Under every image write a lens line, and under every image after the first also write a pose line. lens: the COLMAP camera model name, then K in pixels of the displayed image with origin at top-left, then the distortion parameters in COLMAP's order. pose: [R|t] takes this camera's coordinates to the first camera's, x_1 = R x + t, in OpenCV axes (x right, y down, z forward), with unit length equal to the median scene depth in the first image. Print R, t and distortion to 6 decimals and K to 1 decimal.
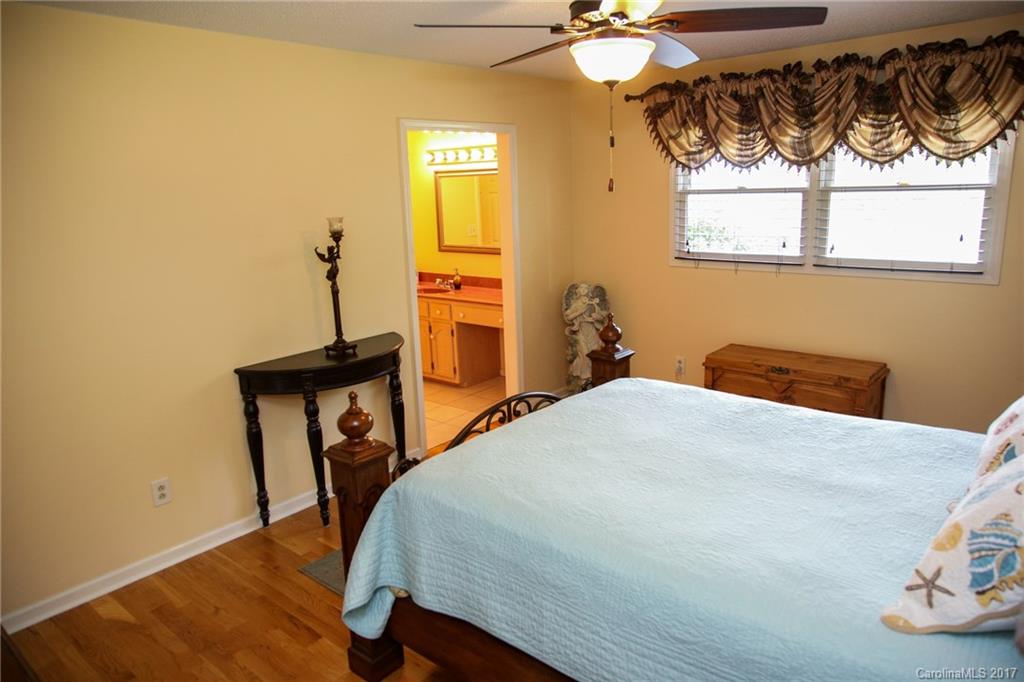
lens RADIAL K [[686.8, 0, 515.4], [0, 686.8, 335.8], [0, 0, 1]] dist [-0.028080, 0.037802]
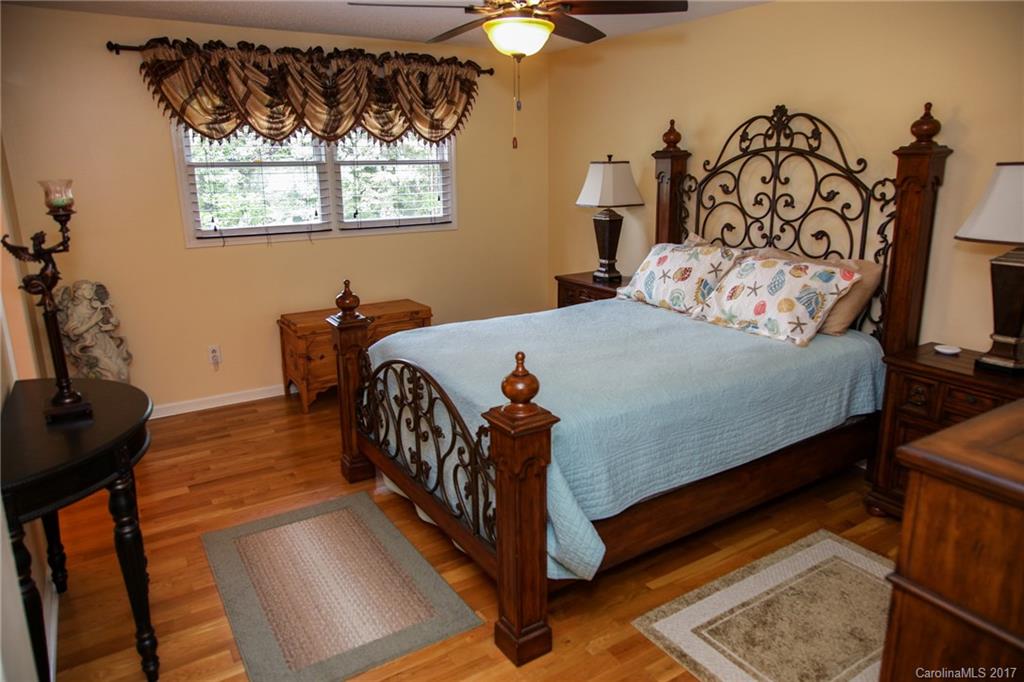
lens RADIAL K [[686.8, 0, 515.4], [0, 686.8, 335.8], [0, 0, 1]] dist [-0.028080, 0.037802]
pose [[0.295986, -0.206270, 0.932655, -0.622873], [0.205366, 0.967313, 0.148760, -0.044194], [-0.932854, 0.147504, 0.328672, 0.399799]]
